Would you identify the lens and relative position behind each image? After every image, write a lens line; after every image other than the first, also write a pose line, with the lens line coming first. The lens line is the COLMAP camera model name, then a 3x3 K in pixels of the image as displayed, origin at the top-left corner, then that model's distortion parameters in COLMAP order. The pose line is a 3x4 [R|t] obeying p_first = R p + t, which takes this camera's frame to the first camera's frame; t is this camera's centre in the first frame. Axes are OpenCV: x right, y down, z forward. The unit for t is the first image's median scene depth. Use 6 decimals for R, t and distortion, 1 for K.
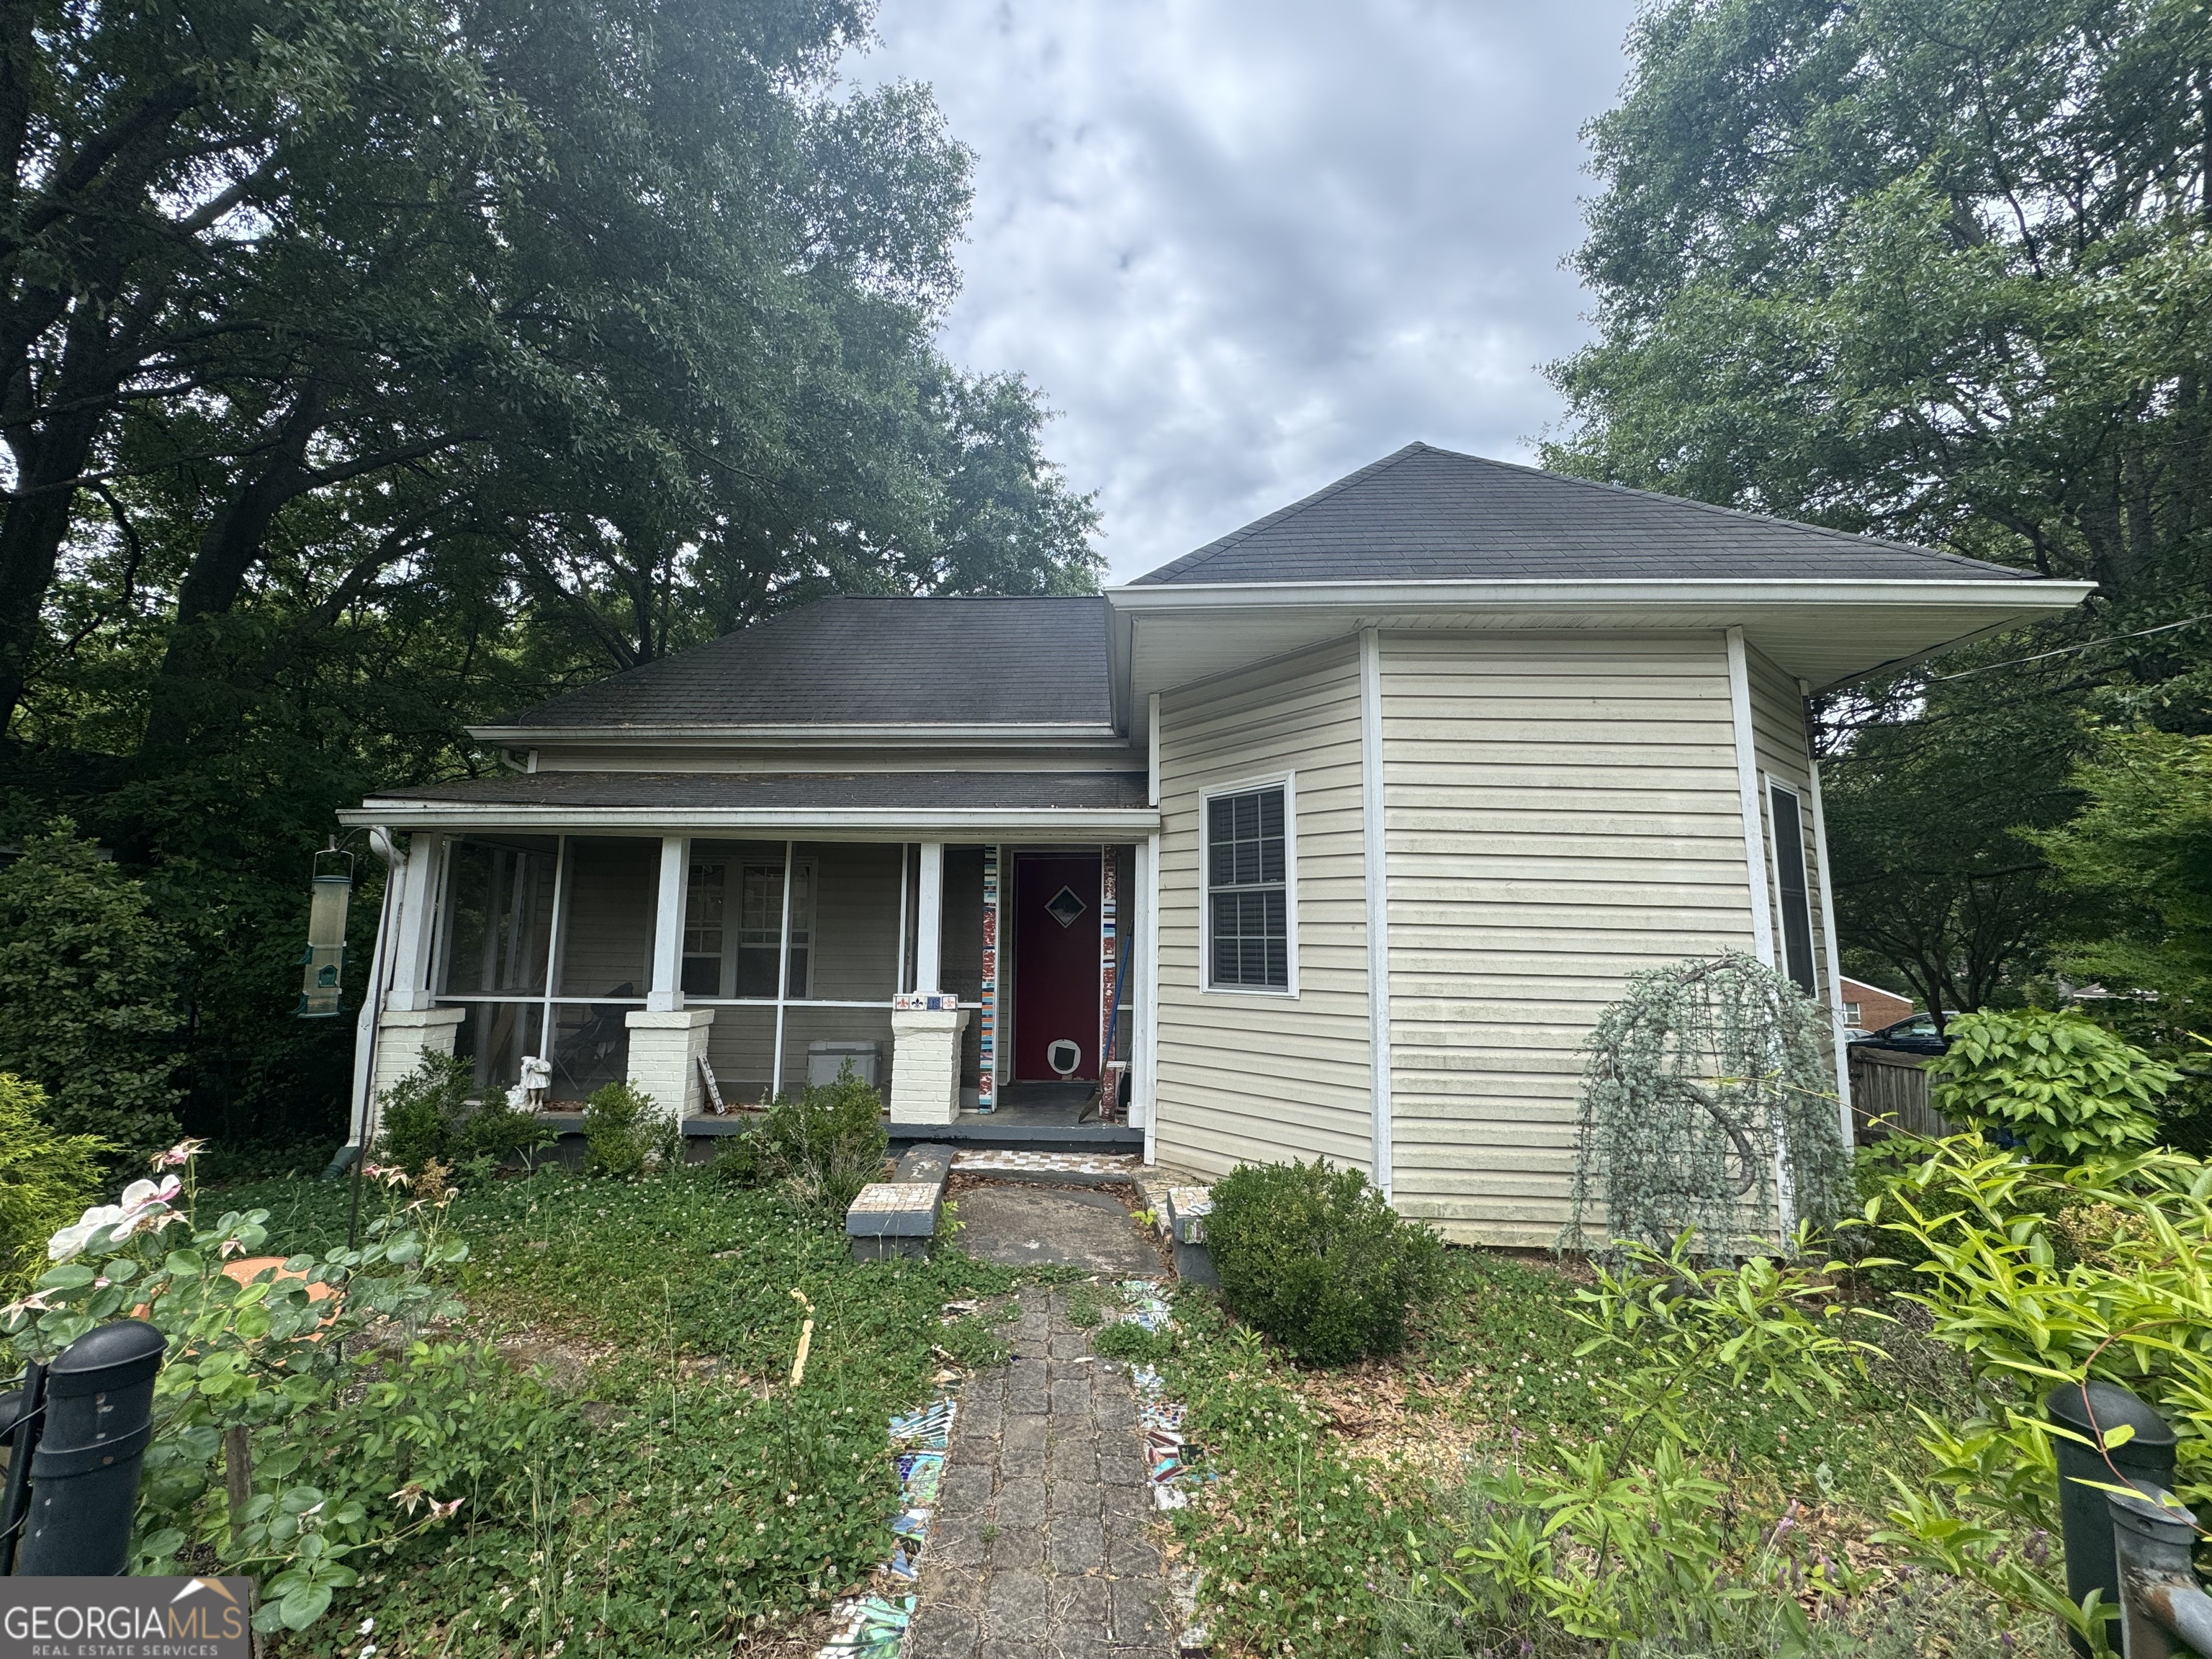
lens RADIAL K [[879.9, 0, 1102.6], [0, 879.9, 828.9], [0, 0, 1]] dist [-0.003873, -0.000805]
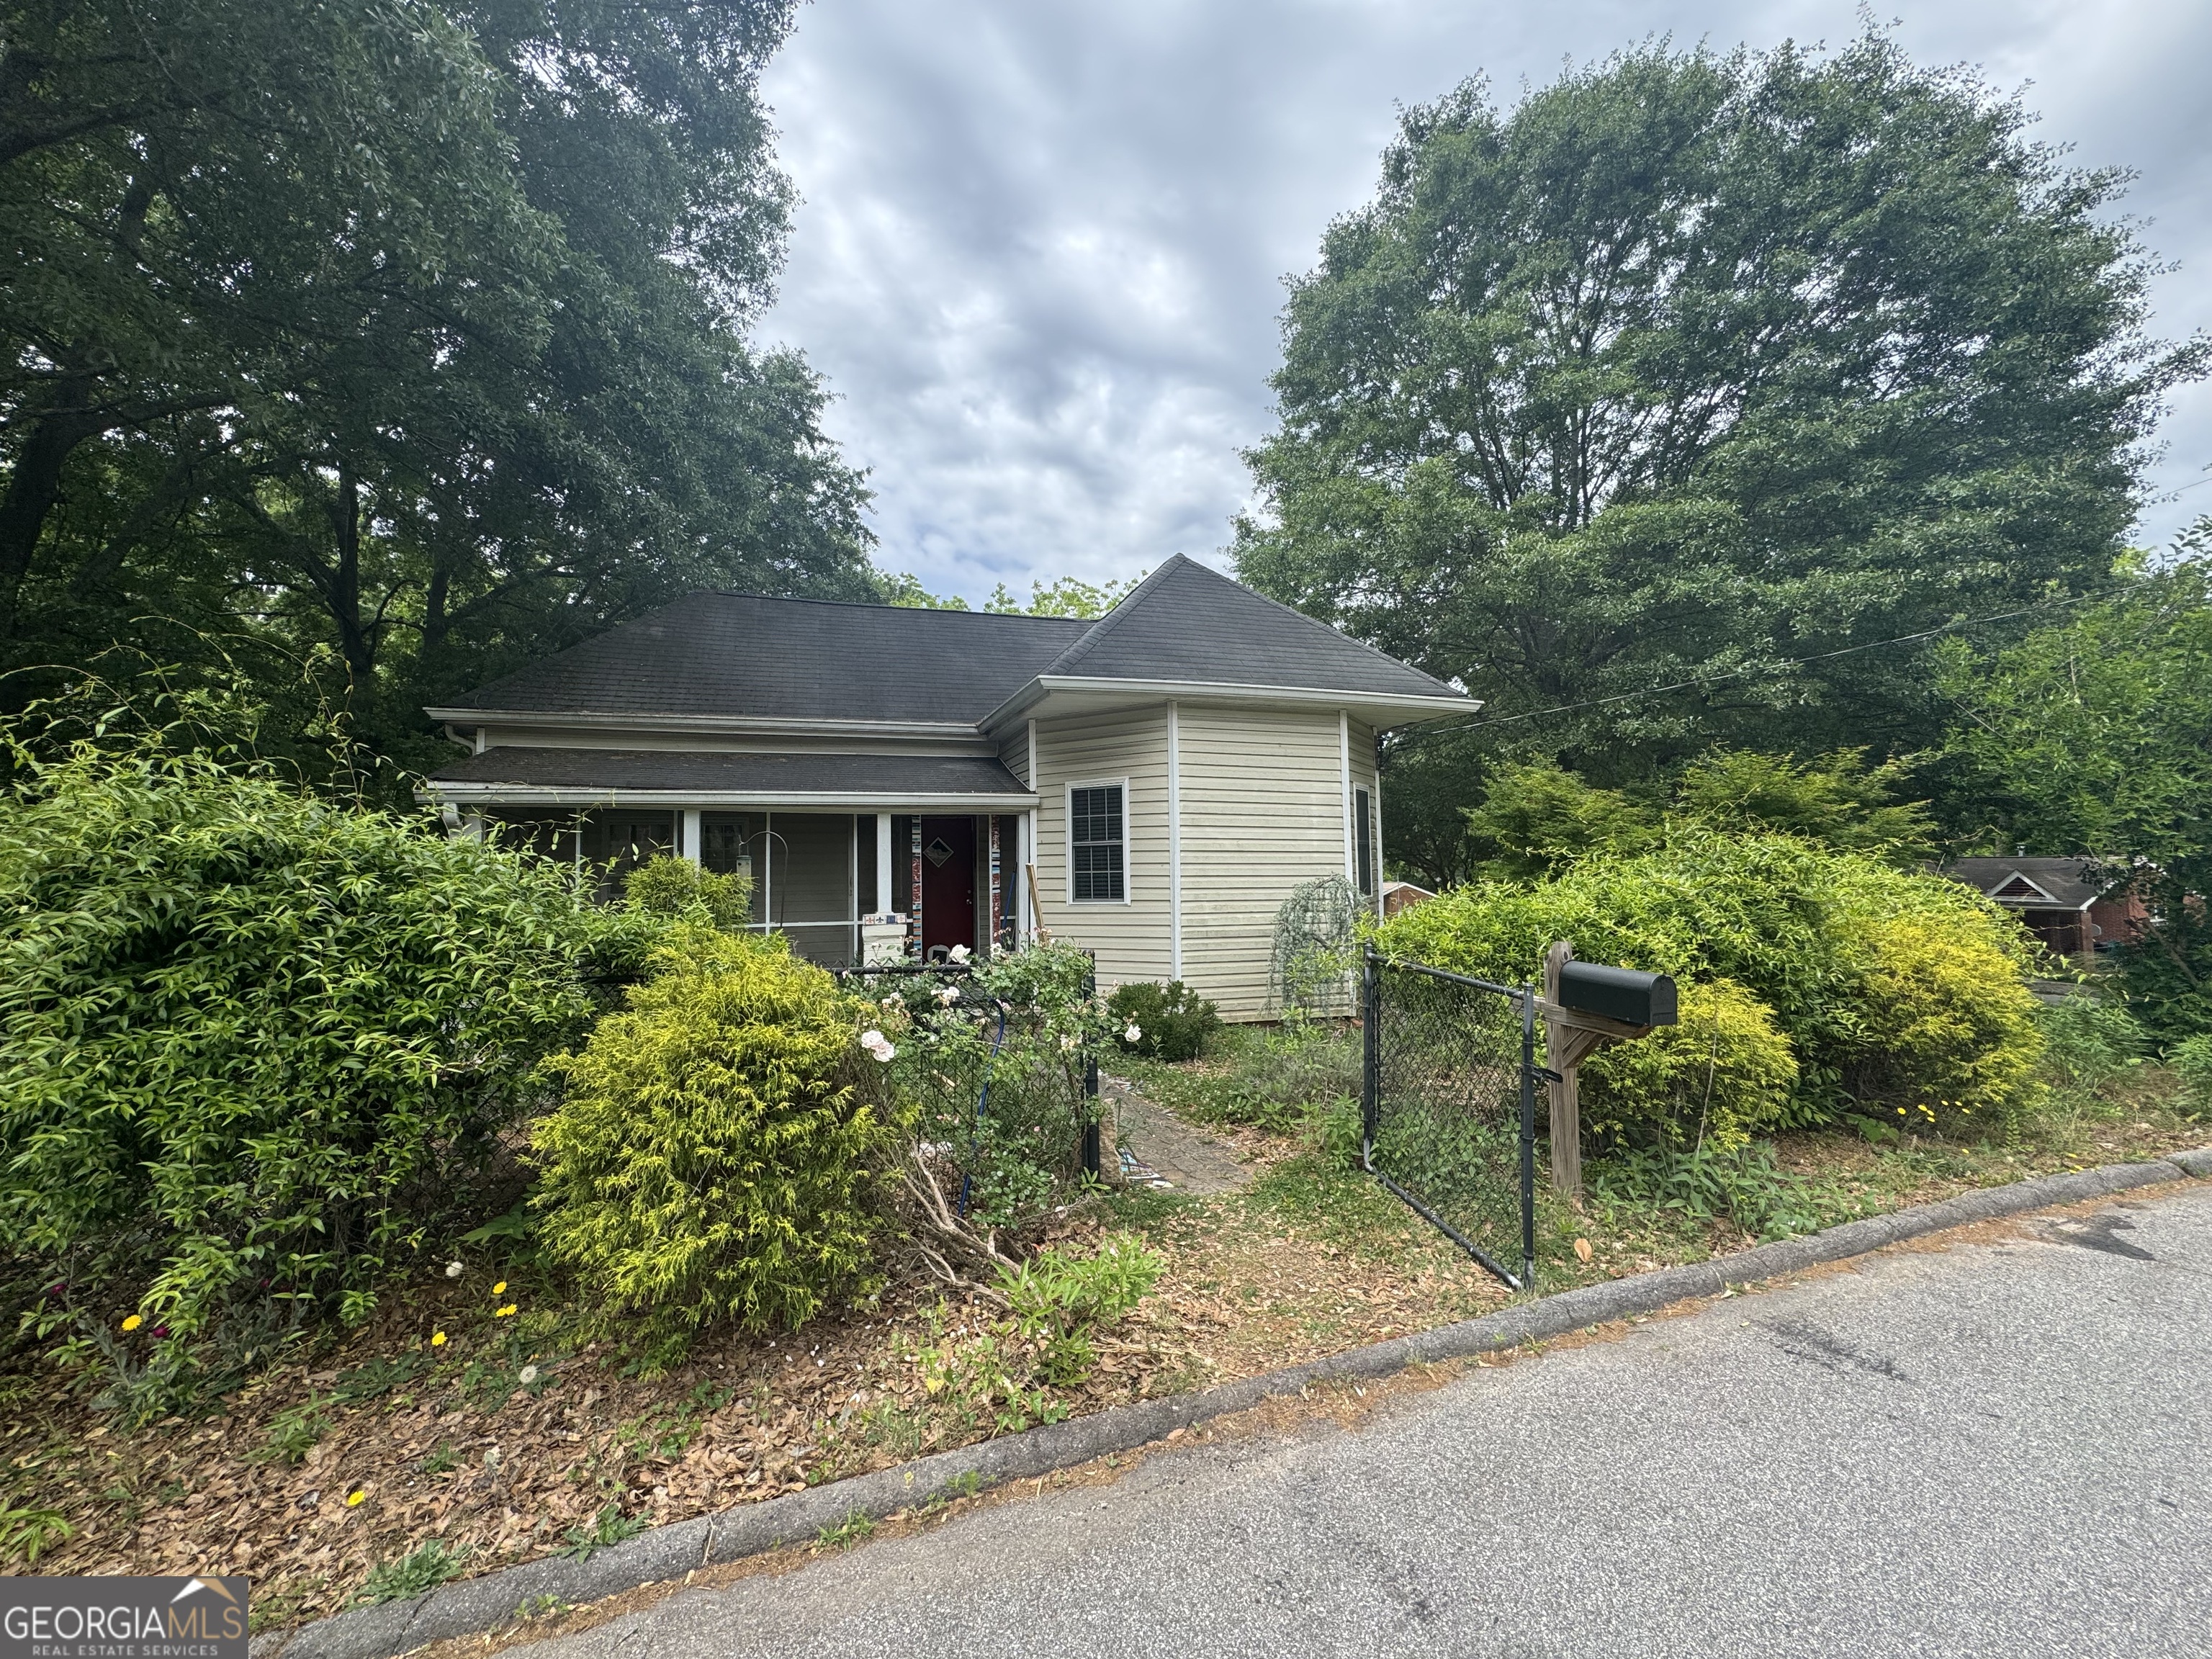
lens RADIAL K [[879.9, 0, 1106.0], [0, 879.9, 829.9], [0, 0, 1]] dist [-0.003873, -0.000805]
pose [[0.938869, -0.009400, 0.344146, -0.397805], [-0.017984, 0.996923, 0.076293, -0.087172], [-0.343804, -0.077818, 0.935811, -0.590869]]
